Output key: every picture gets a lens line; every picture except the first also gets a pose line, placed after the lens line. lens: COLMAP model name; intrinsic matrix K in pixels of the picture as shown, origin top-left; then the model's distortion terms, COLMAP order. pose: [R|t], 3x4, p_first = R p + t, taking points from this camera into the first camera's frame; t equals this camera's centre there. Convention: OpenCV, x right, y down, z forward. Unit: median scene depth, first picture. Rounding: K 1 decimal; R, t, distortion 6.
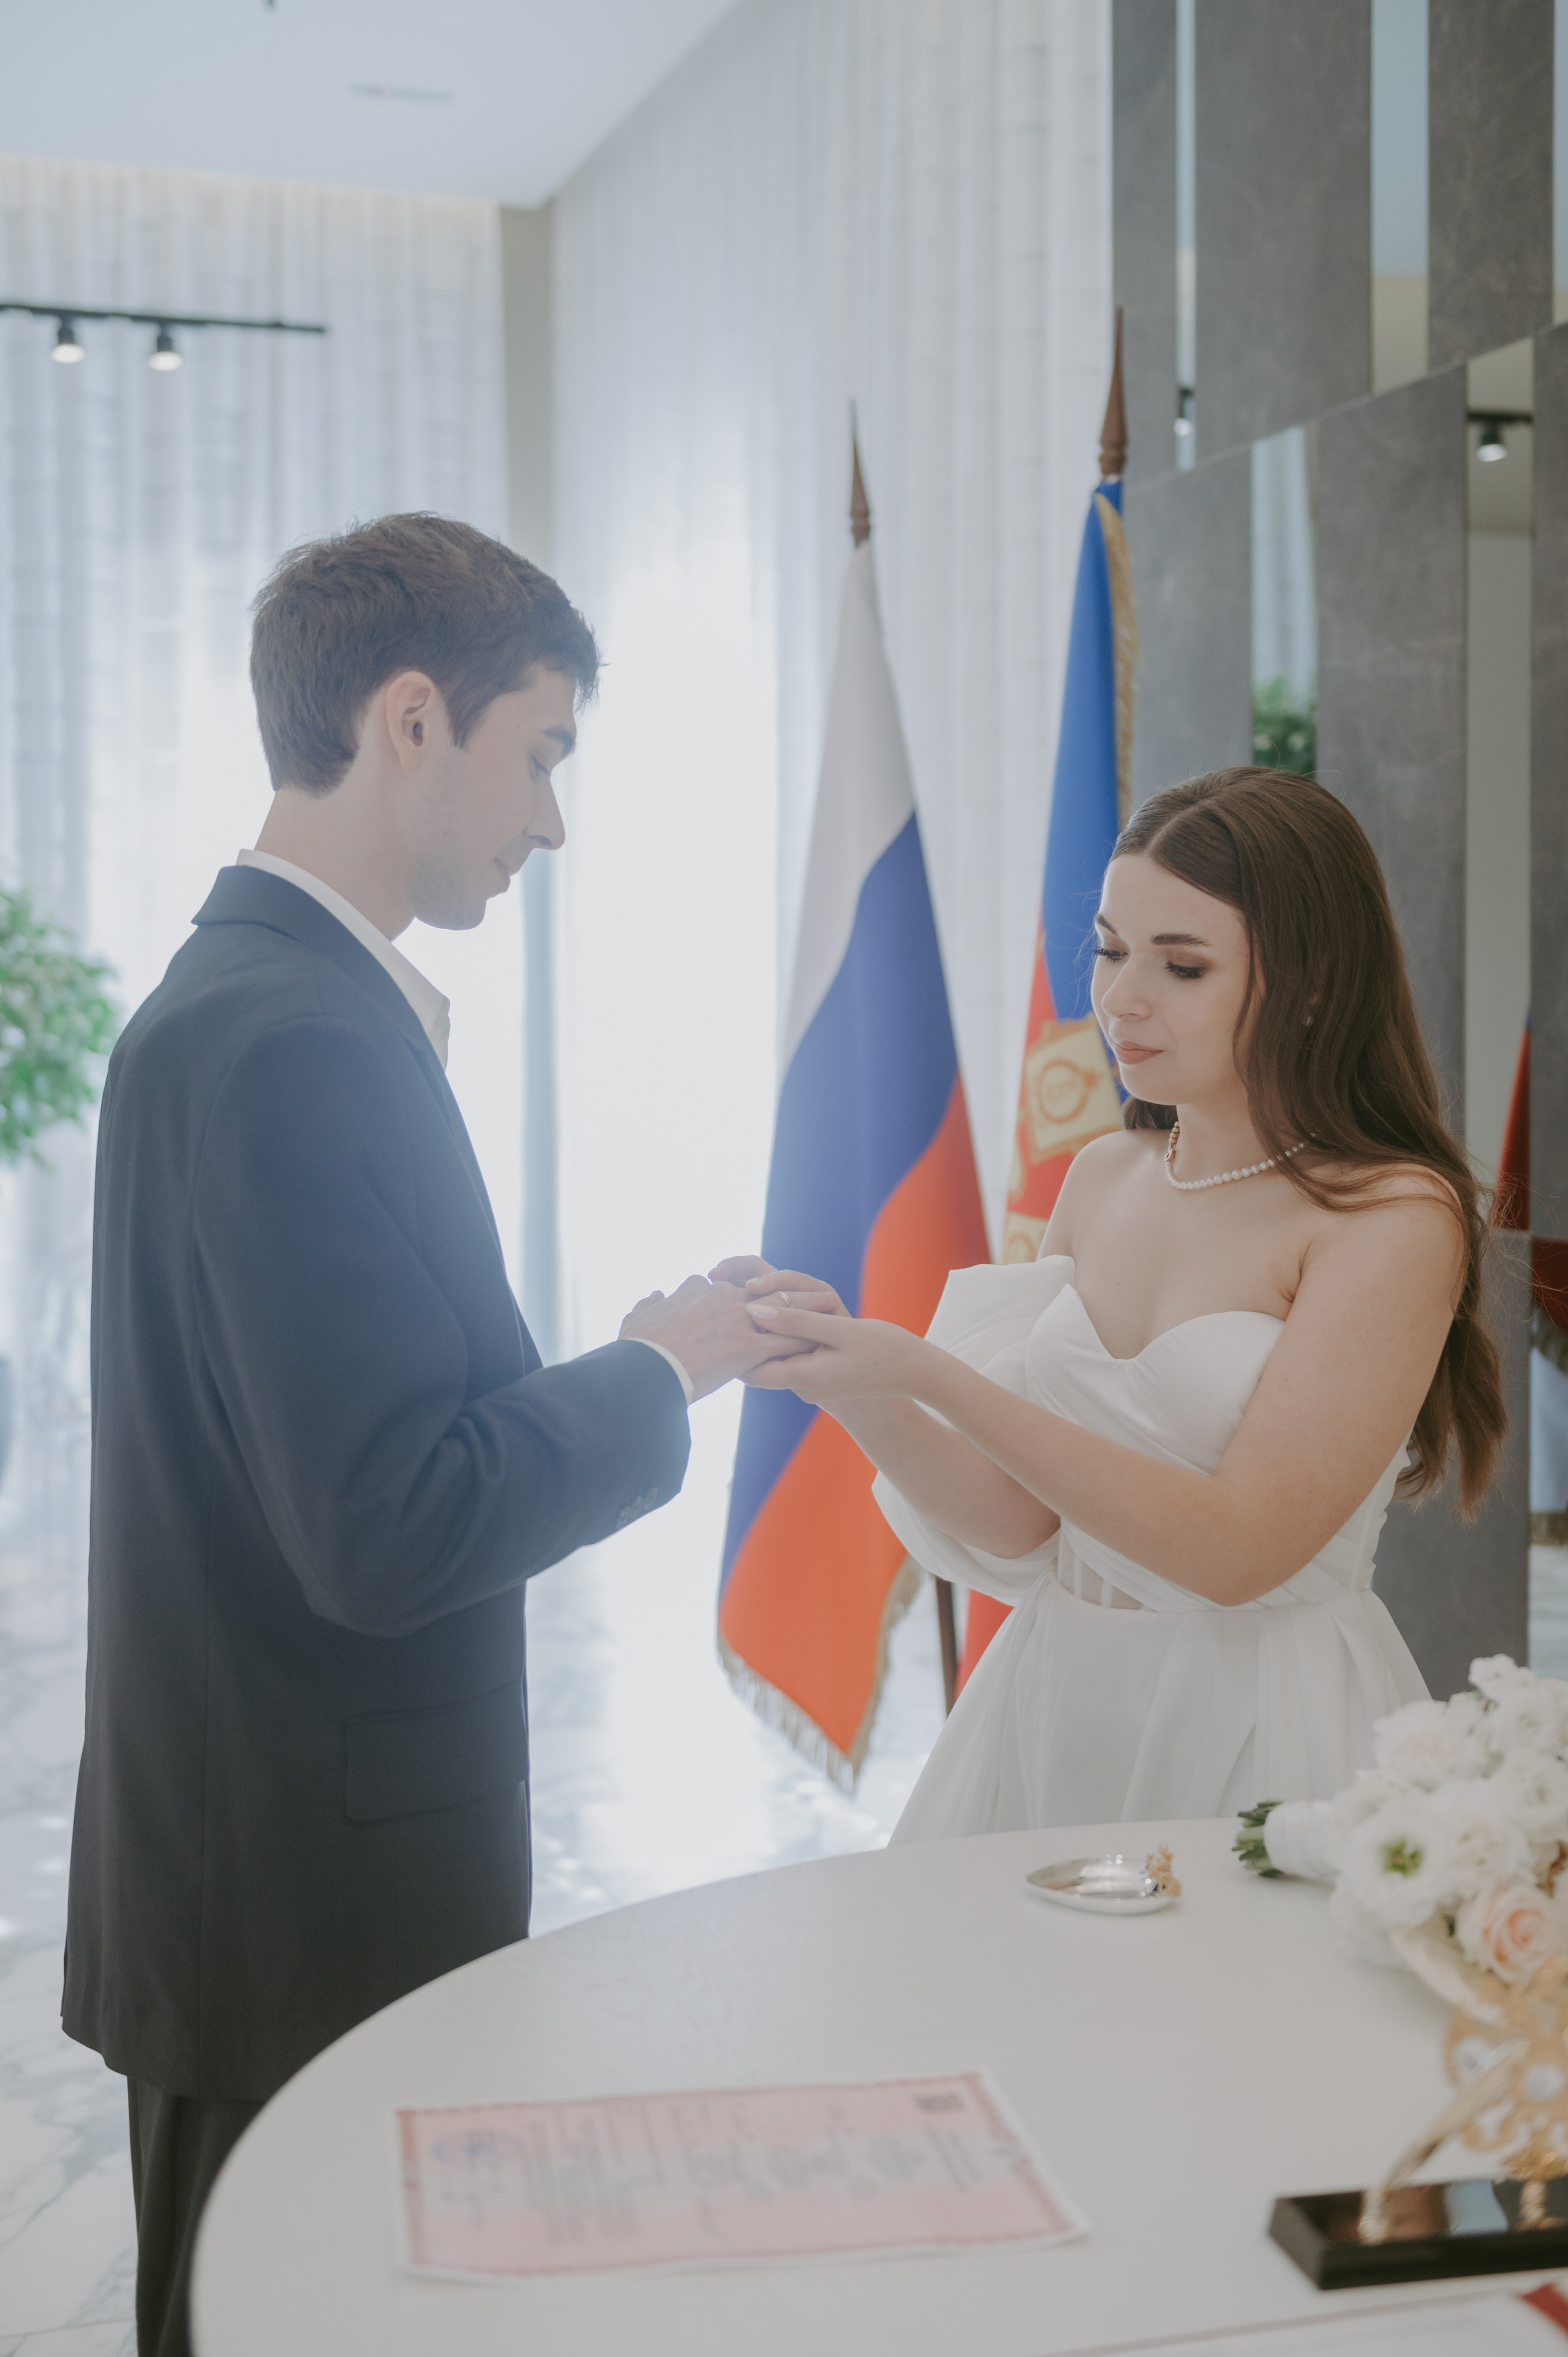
lens RADIAL K [[3003.9, 0, 758.8], [0, 3003.9, 1158.8], [0, 0, 1]] dist [0.007854, -0.003259]
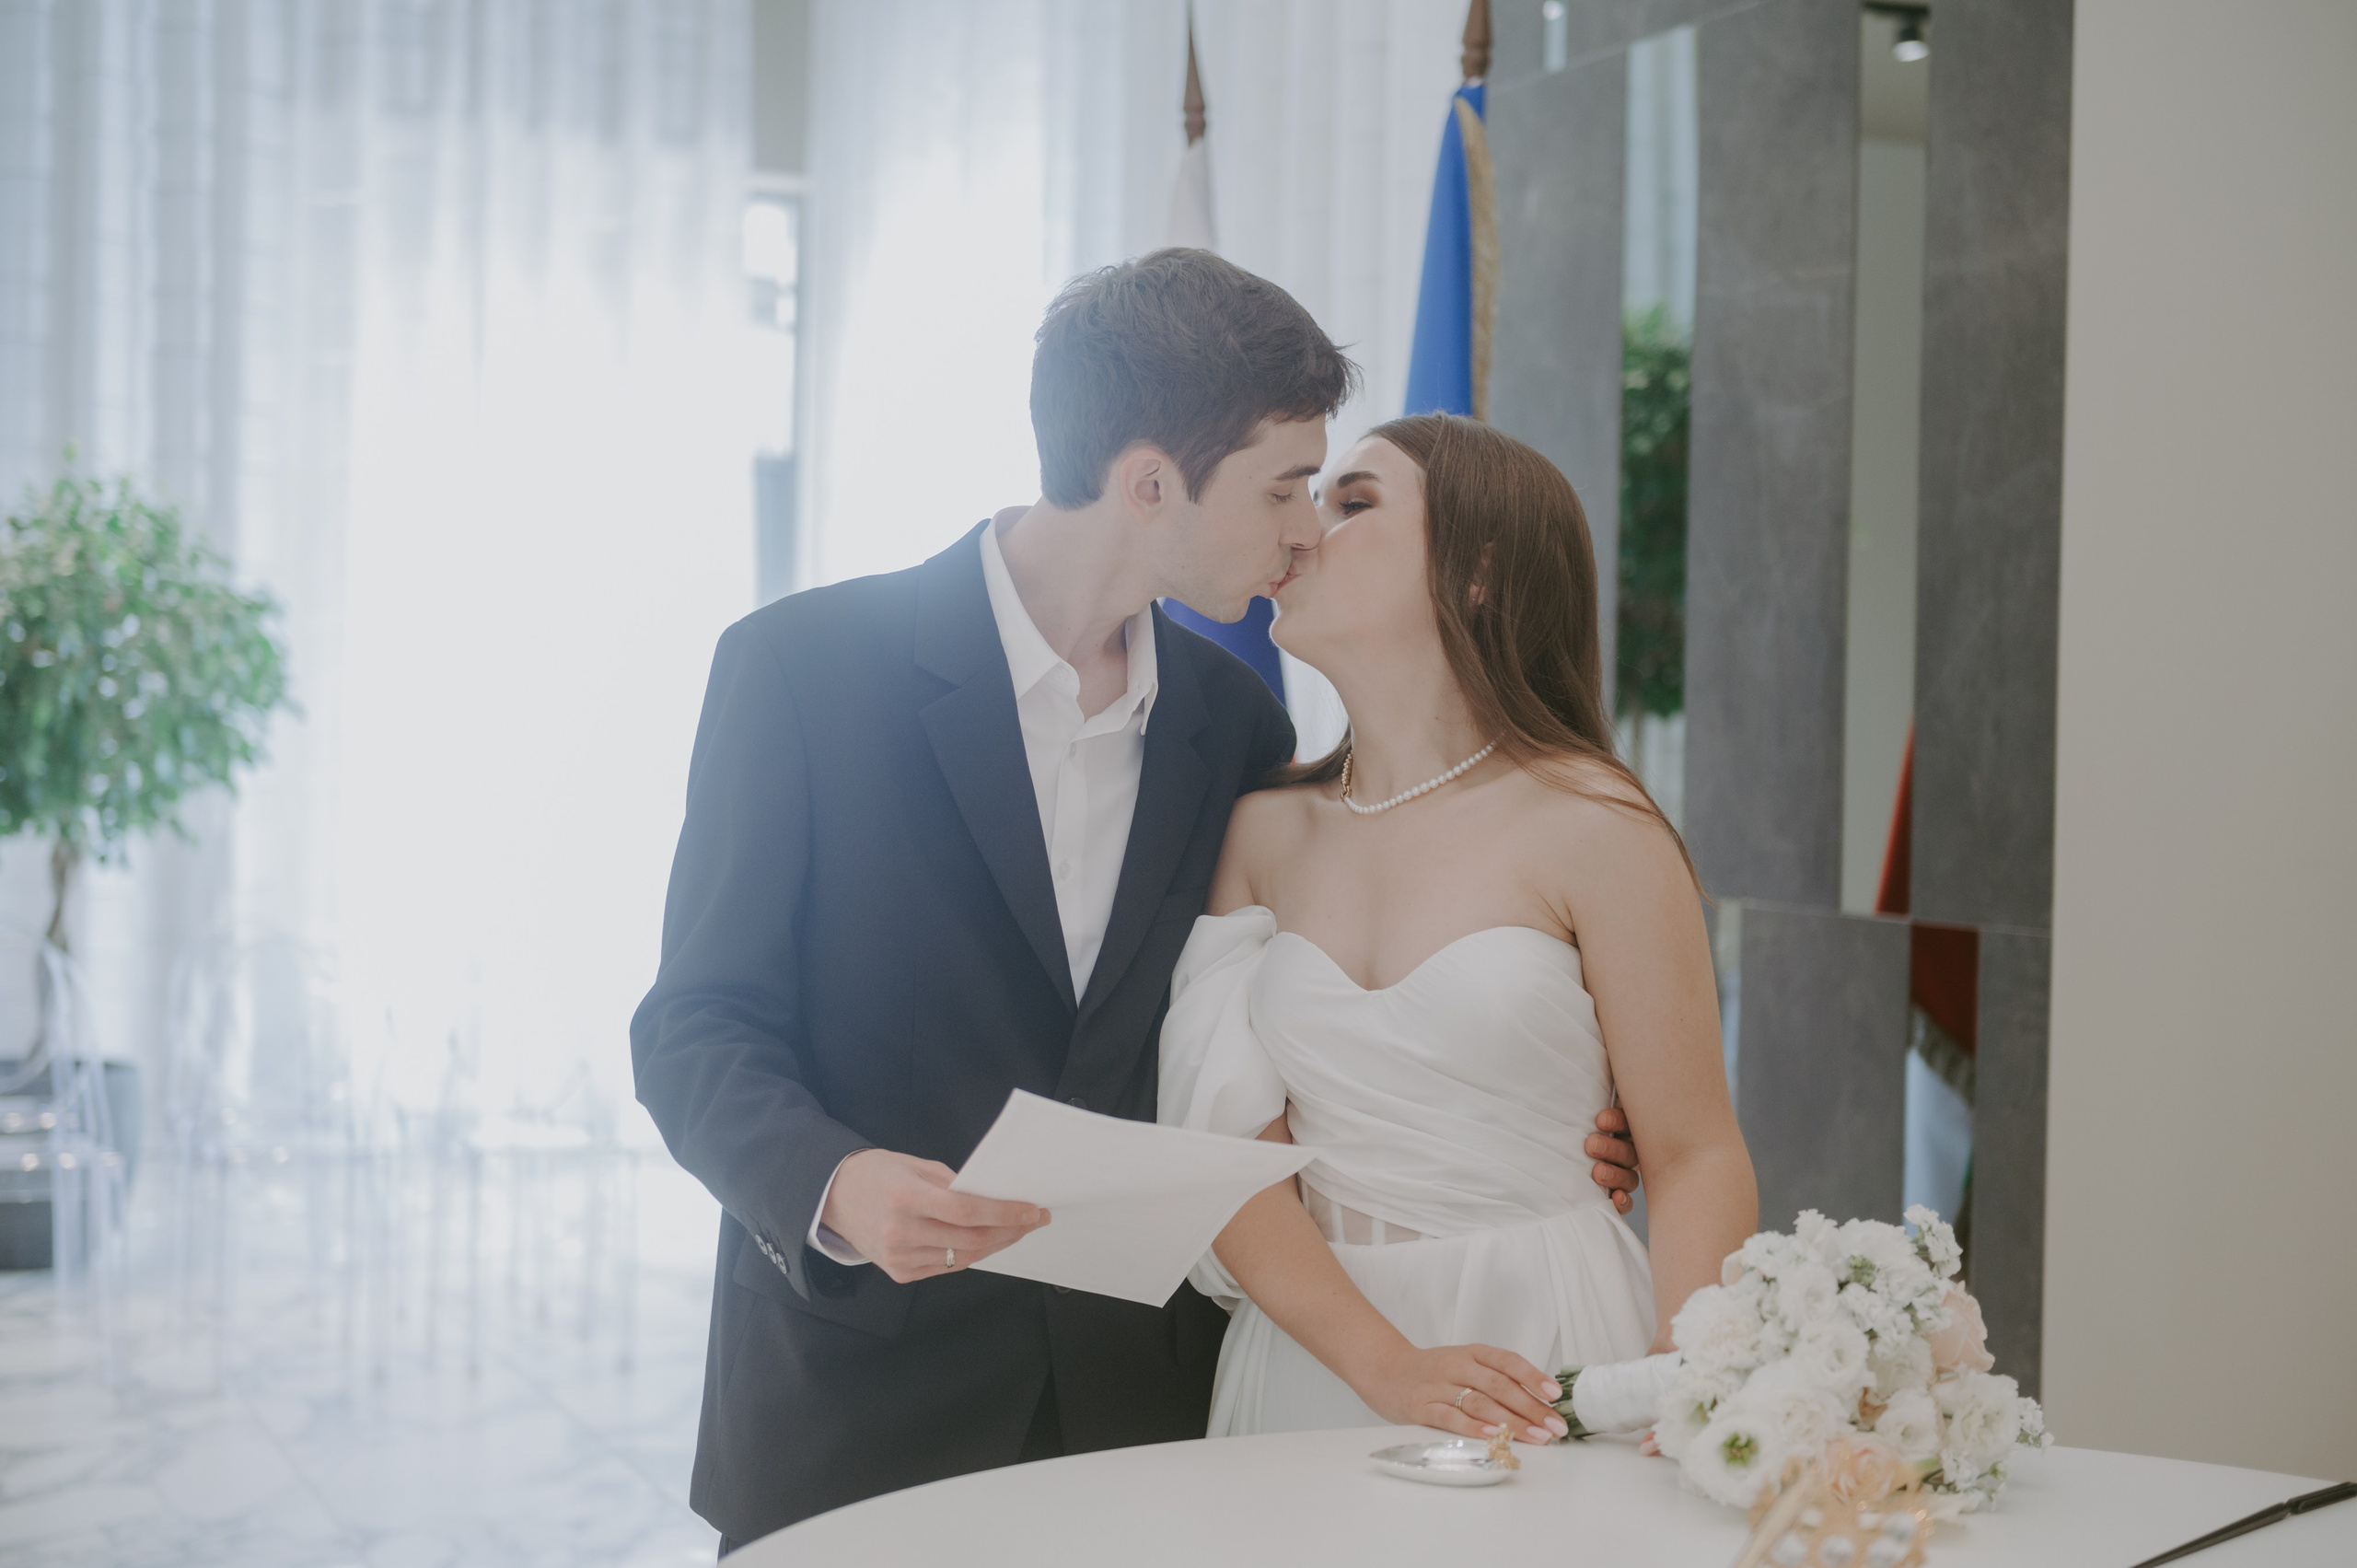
lens RADIAL K [[3777.6, 0, 1188.1], [0, 3777.6, 797.2], [0, 0, 1]] dist [0.015815, 0.001313]
pose [[0.998485, 0.025657, 0.048680, -0.019486], [-0.024446, 0.999380, -0.025328, 0.022109], [-0.049300, 0.024099, 0.998493, -0.136399]]
